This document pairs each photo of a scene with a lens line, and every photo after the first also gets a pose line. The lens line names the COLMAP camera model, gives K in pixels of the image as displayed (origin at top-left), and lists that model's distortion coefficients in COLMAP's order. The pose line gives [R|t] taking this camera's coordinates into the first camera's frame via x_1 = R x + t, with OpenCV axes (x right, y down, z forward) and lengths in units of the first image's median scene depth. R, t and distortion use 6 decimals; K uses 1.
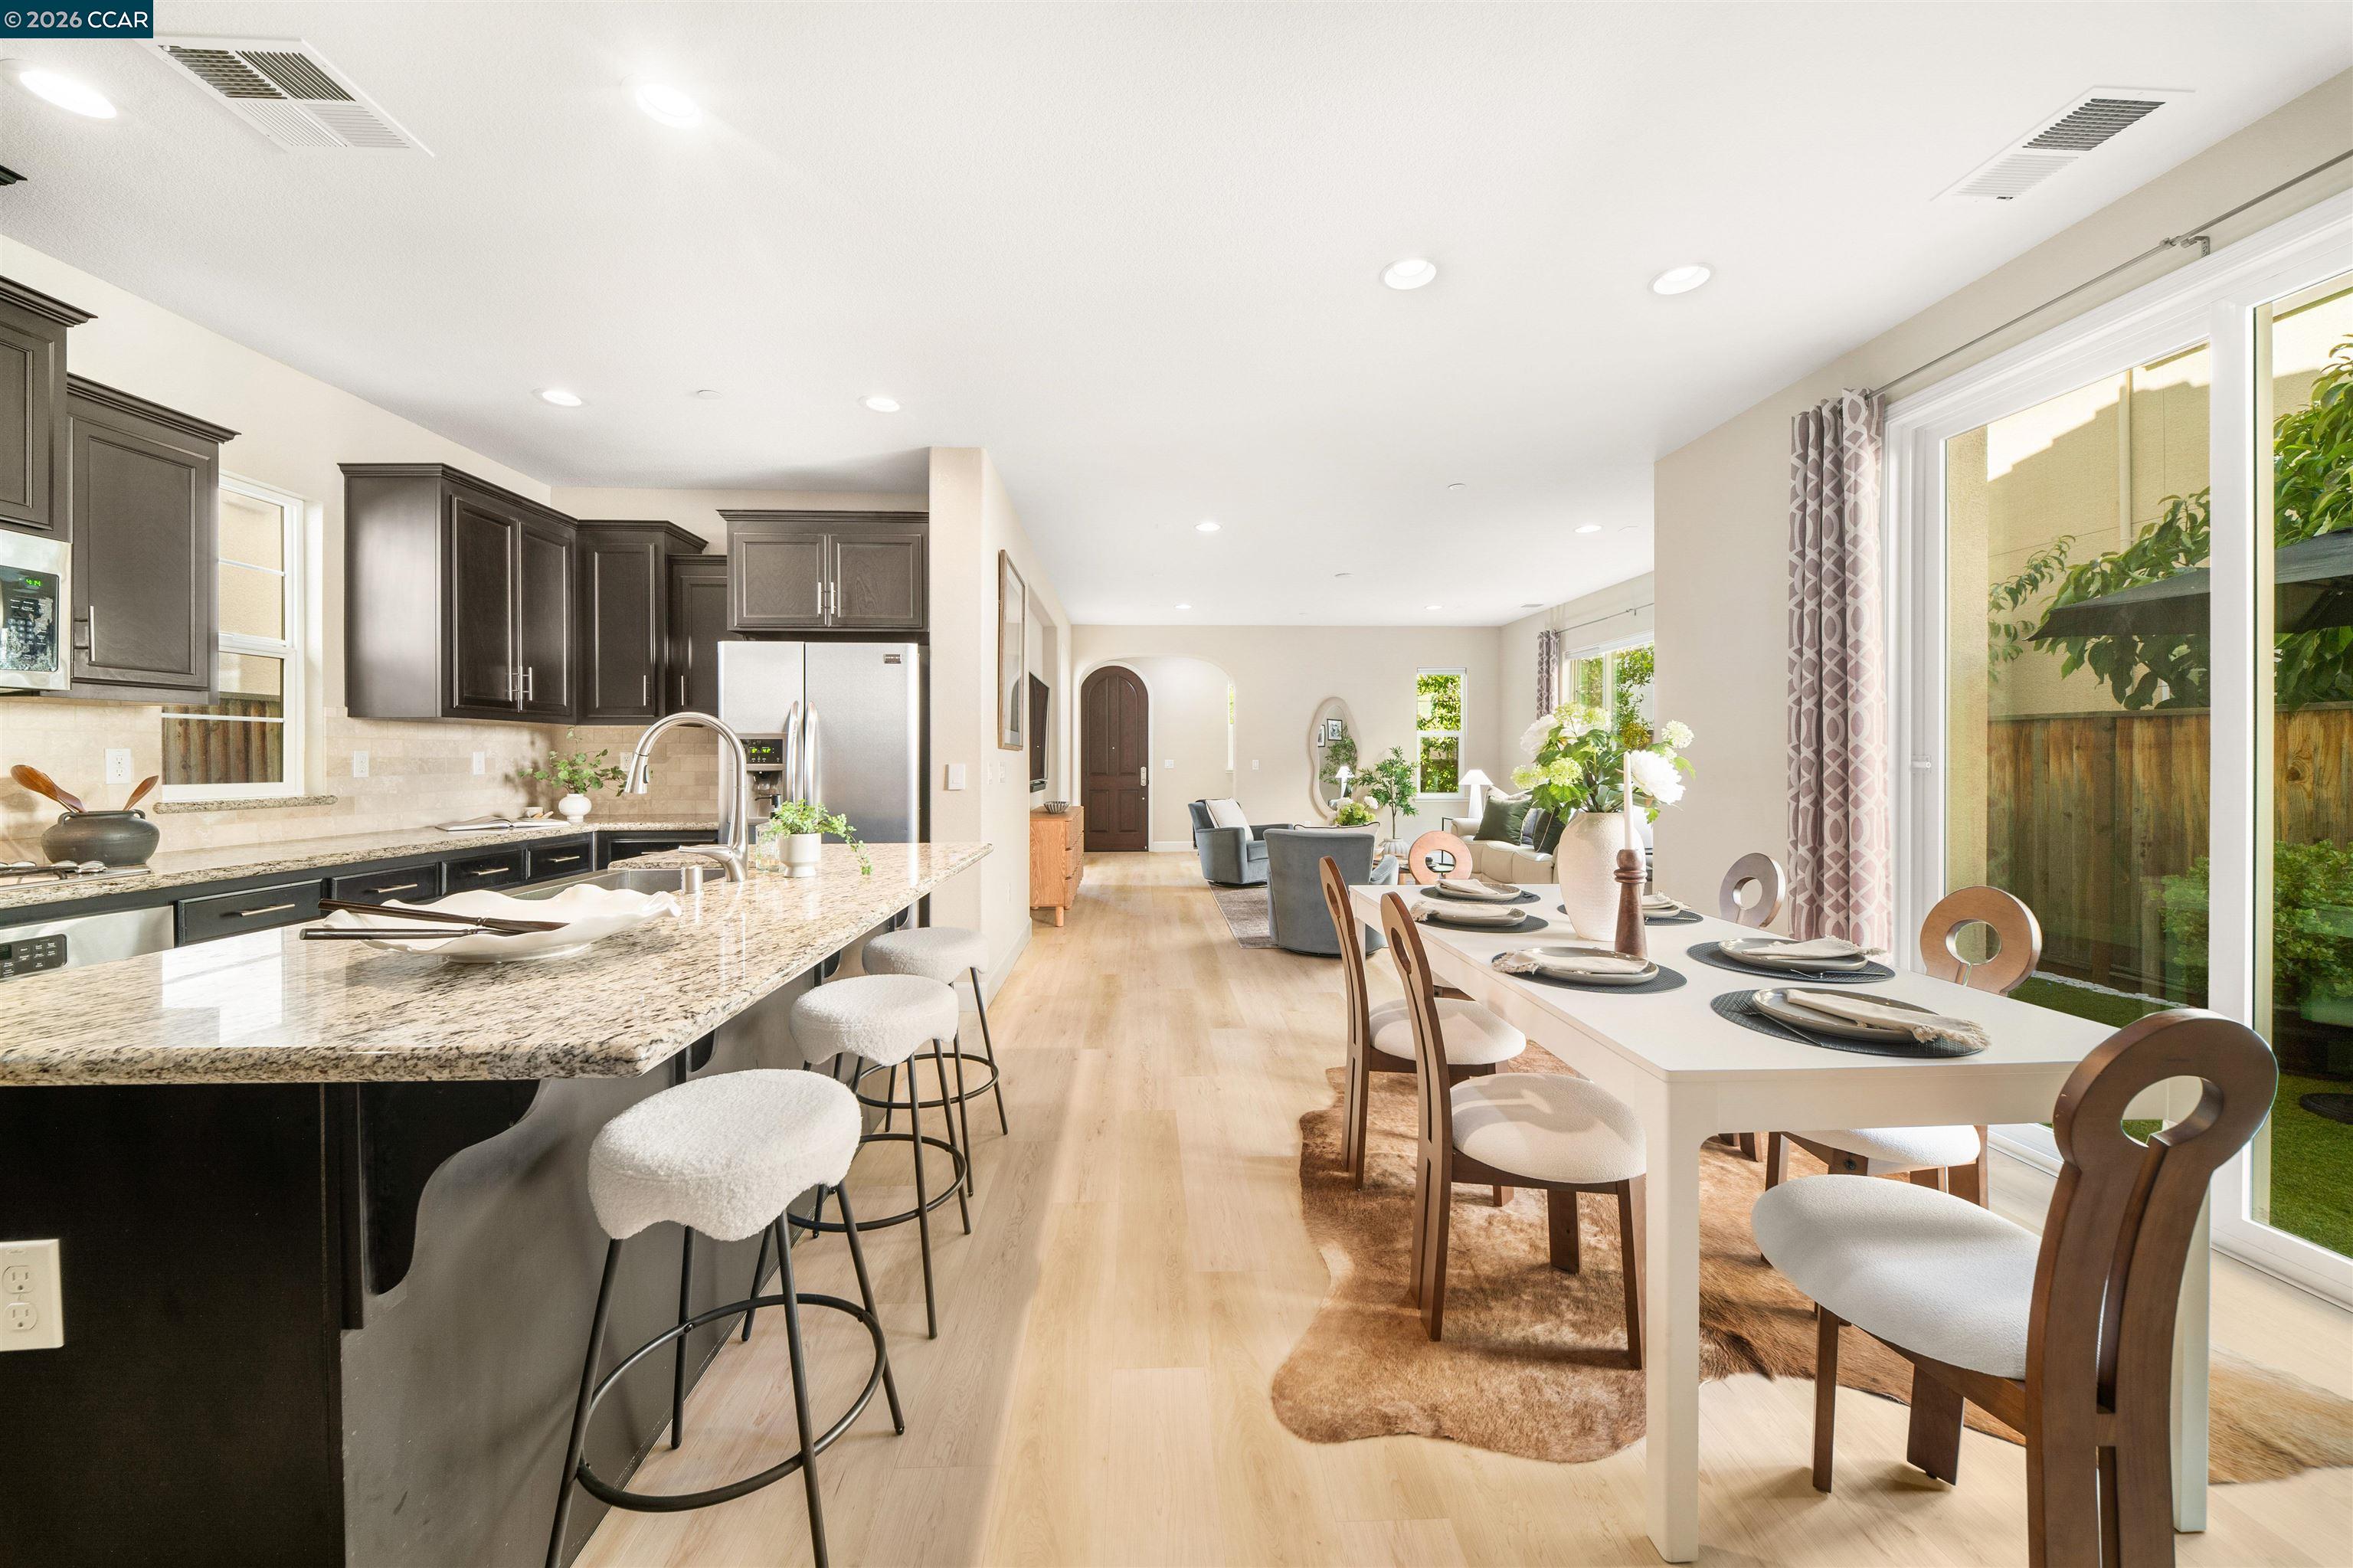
lens RADIAL K [[848.1, 0, 1158.8], [0, 848.1, 767.2], [0, 0, 1]] dist [-0.002145, -0.001424]
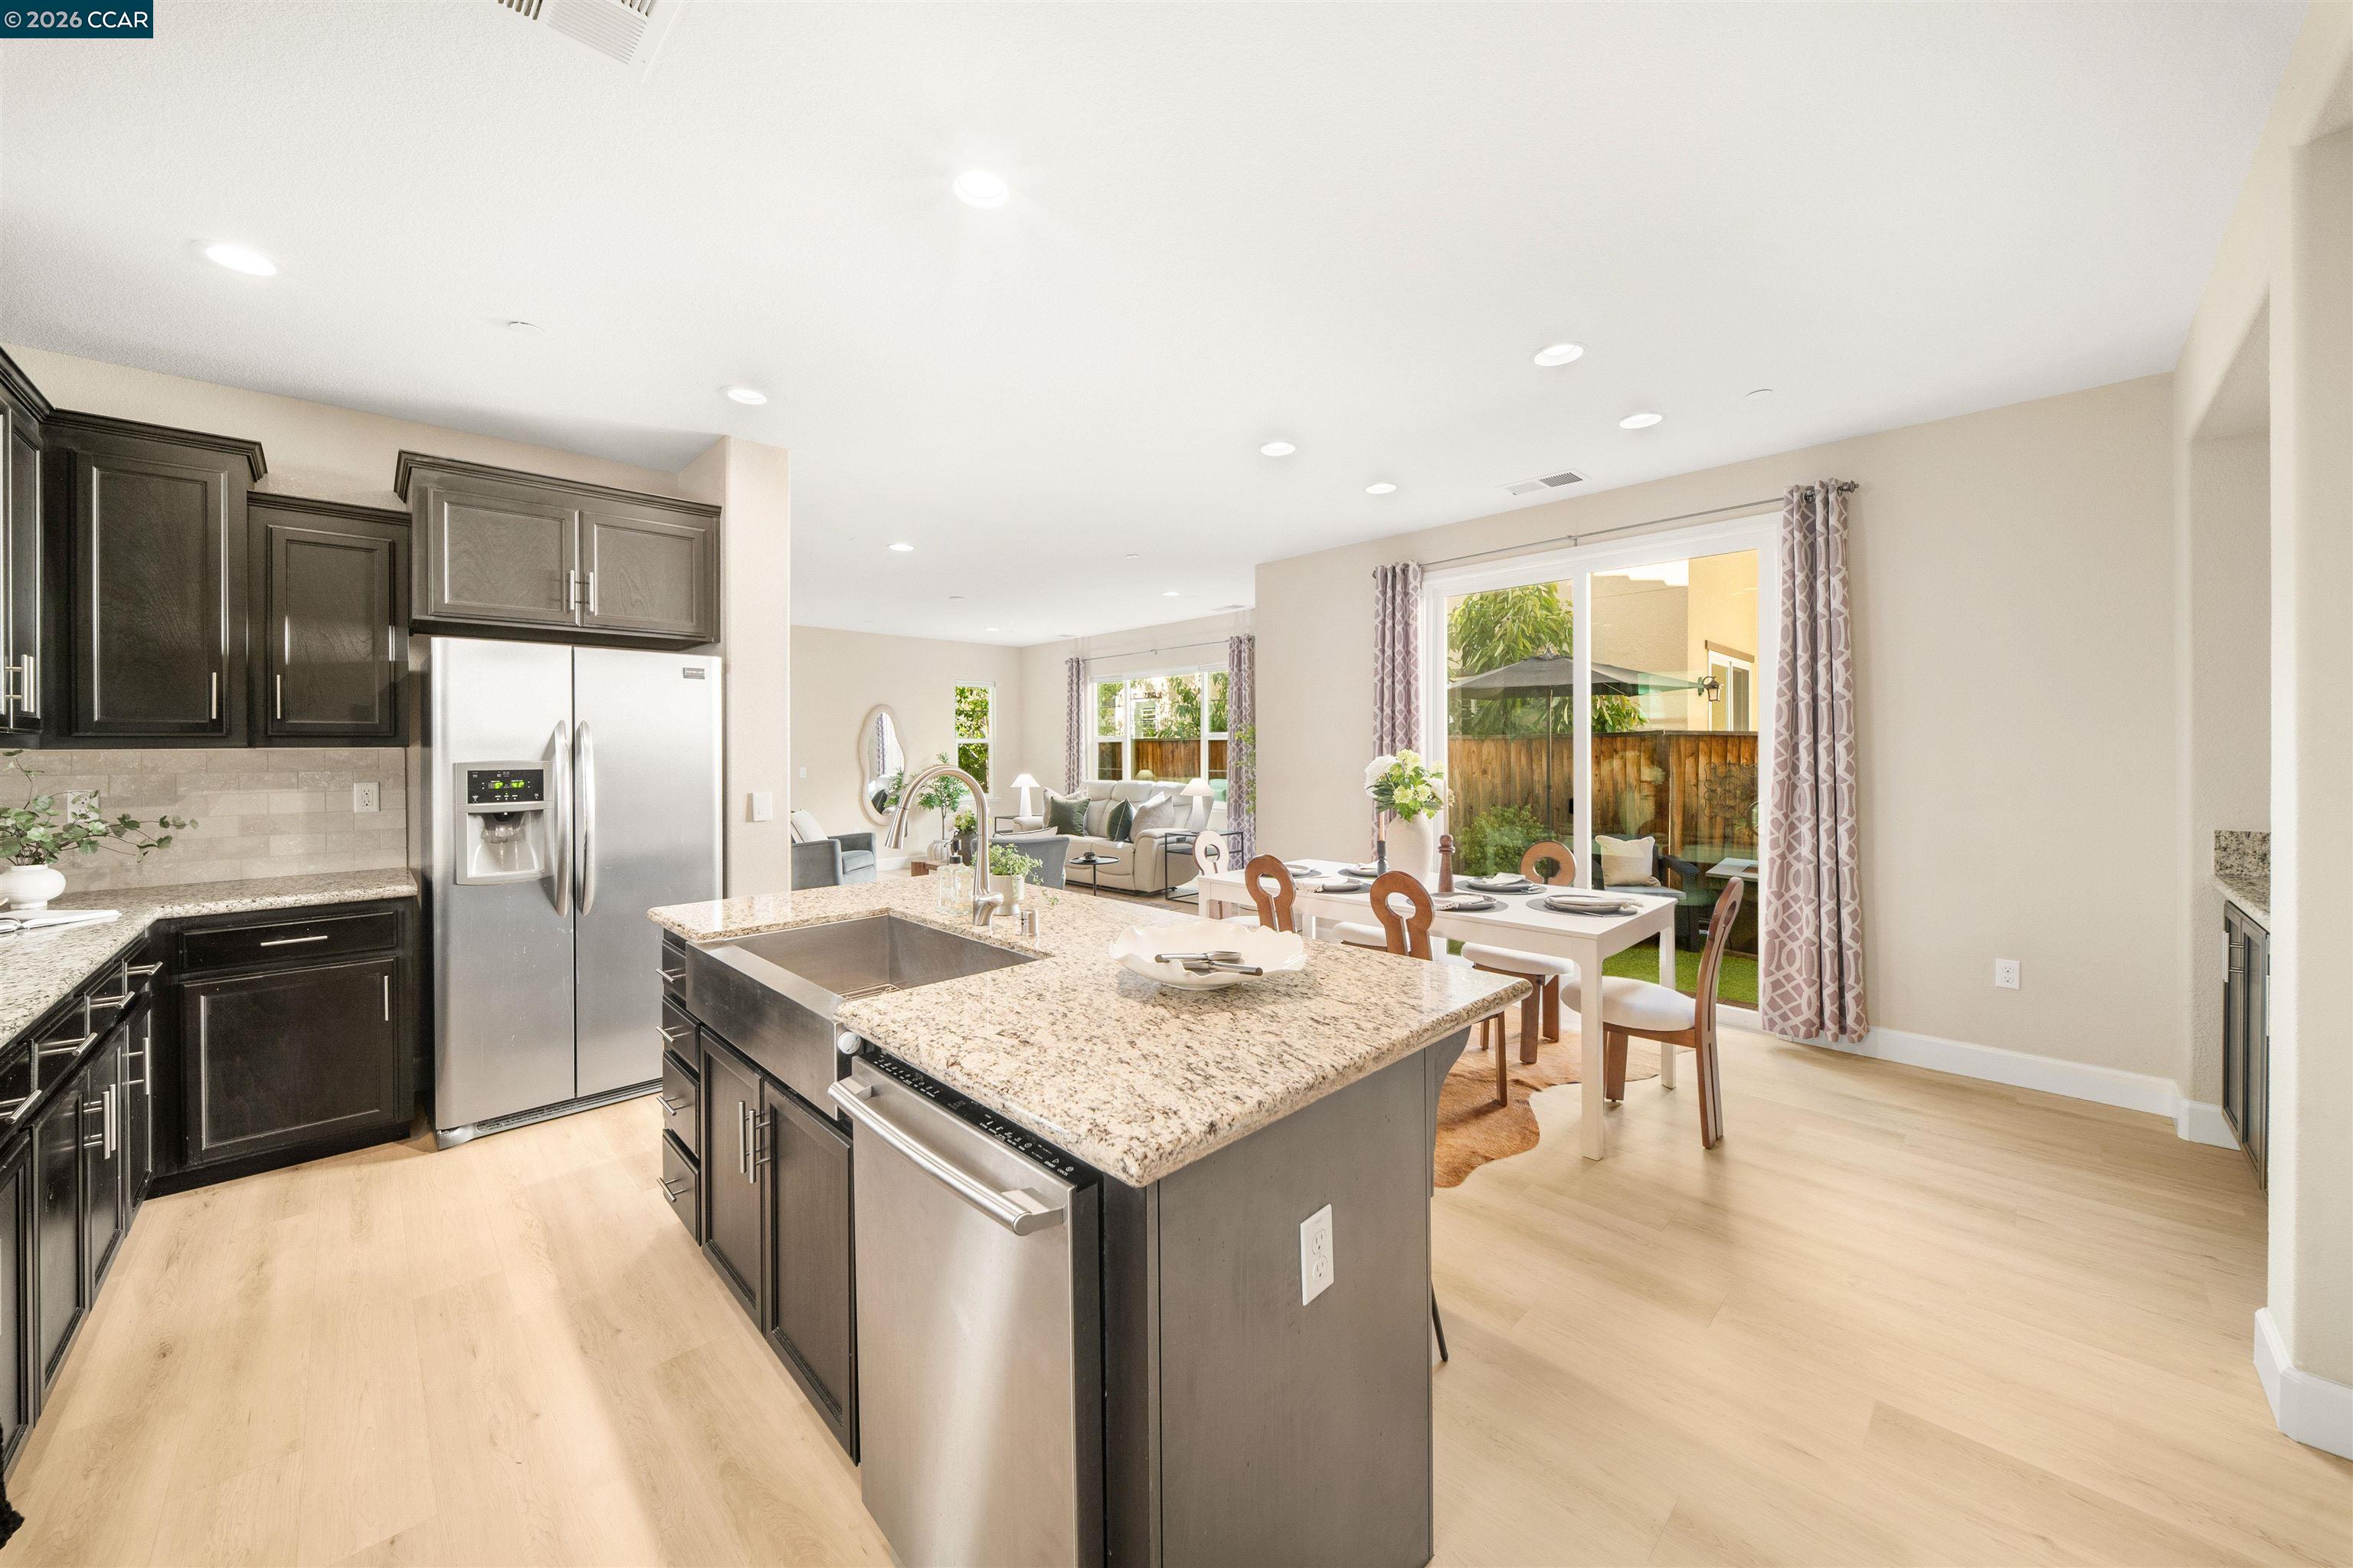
lens RADIAL K [[848.1, 0, 1176.3], [0, 848.1, 754.2], [0, 0, 1]] dist [-0.002145, -0.001424]
pose [[0.743183, -0.006217, 0.669060, -0.583499], [0.012243, 0.999916, -0.004308, -0.040292], [-0.668977, 0.011393, 0.743196, 0.030694]]
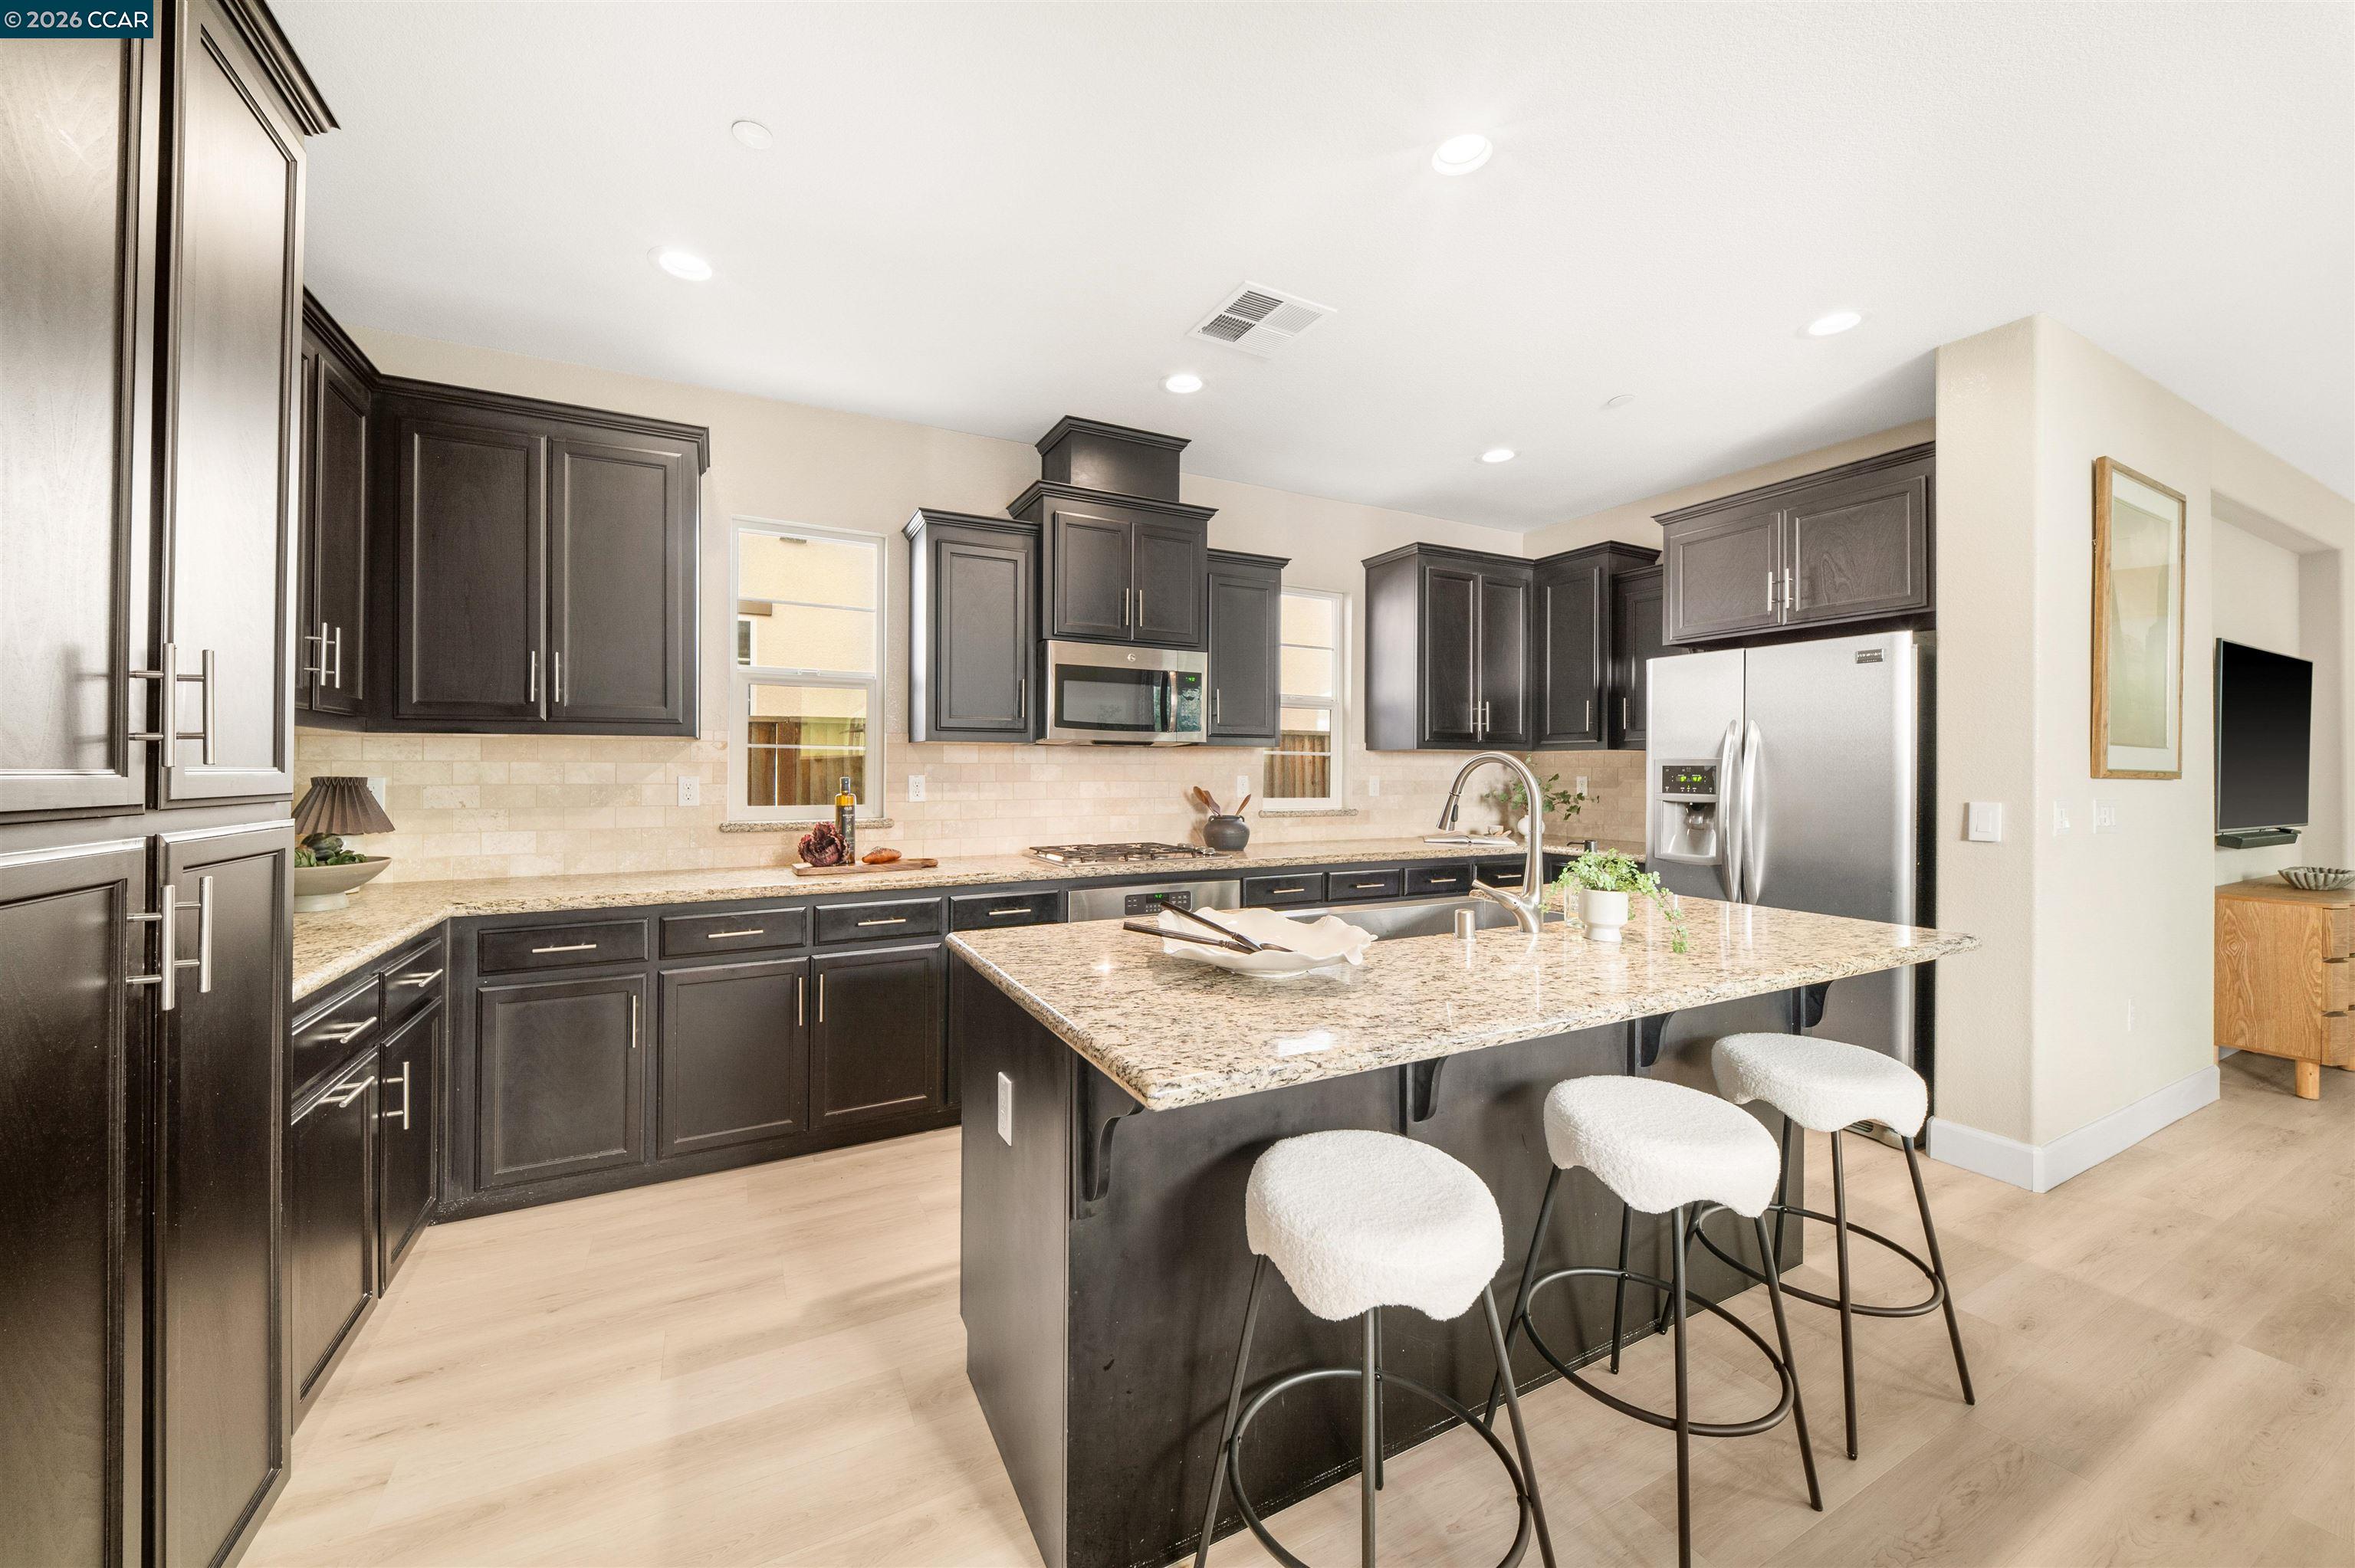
lens RADIAL K [[848.7, 0, 1159.0], [0, 848.7, 767.5], [0, 0, 1]] dist [-0.002145, -0.001424]
pose [[0.414981, 0.003152, -0.909825, 0.109756], [-0.014328, 0.999893, -0.003072, -0.022777], [0.909717, 0.014311, 0.414981, 0.149150]]
